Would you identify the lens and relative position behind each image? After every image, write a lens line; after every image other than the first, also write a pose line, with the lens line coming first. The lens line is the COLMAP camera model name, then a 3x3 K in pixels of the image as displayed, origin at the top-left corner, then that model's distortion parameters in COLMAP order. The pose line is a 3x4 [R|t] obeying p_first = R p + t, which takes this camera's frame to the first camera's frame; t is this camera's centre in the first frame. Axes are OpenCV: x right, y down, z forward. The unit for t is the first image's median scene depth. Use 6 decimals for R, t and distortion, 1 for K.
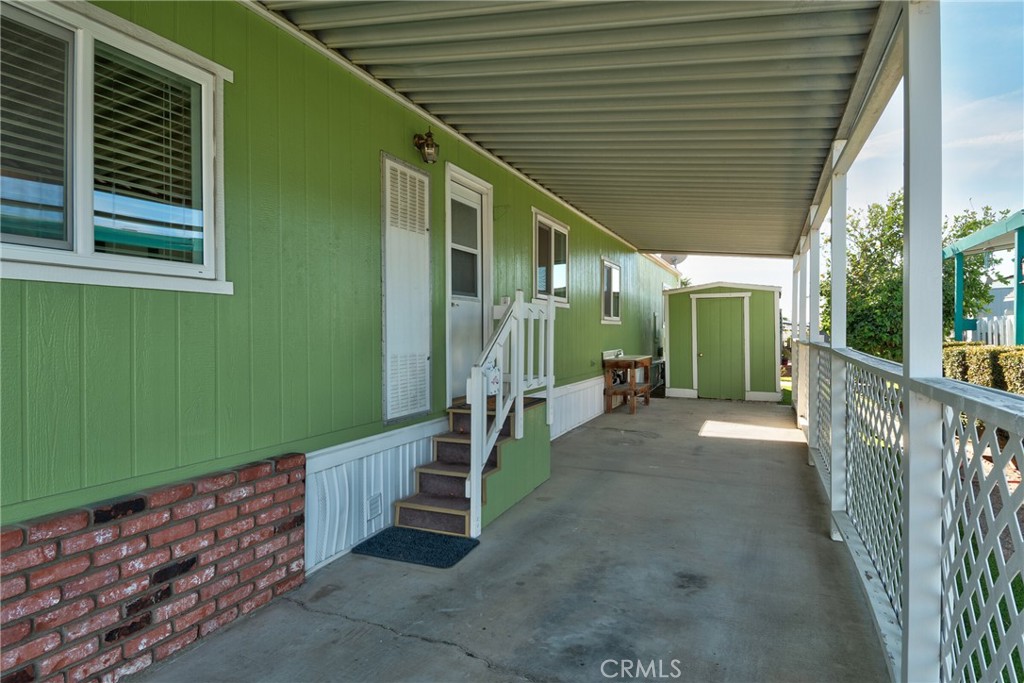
lens RADIAL K [[584.6, 0, 511.5], [0, 584.6, 333.9], [0, 0, 1]] dist [0.001270, -0.000855]
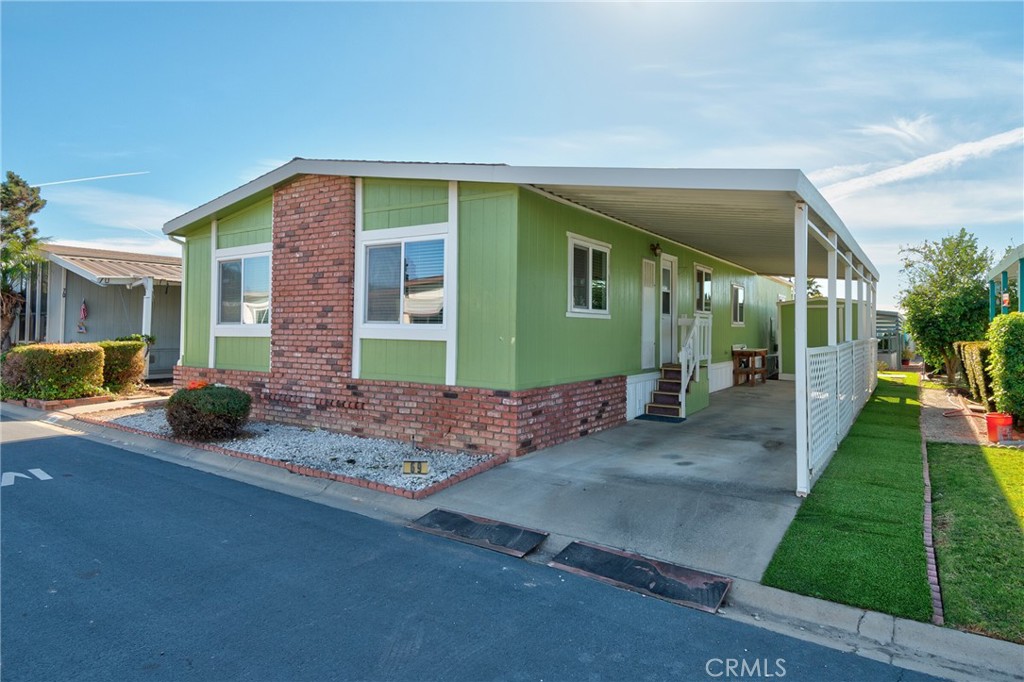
lens RADIAL K [[584.6, 0, 509.5], [0, 584.6, 317.0], [0, 0, 1]] dist [0.001270, -0.000855]
pose [[0.981843, 0.006890, -0.189570, -0.228504], [-0.011642, 0.999645, -0.023965, 0.000358], [0.189338, 0.025737, 0.981575, -1.100782]]
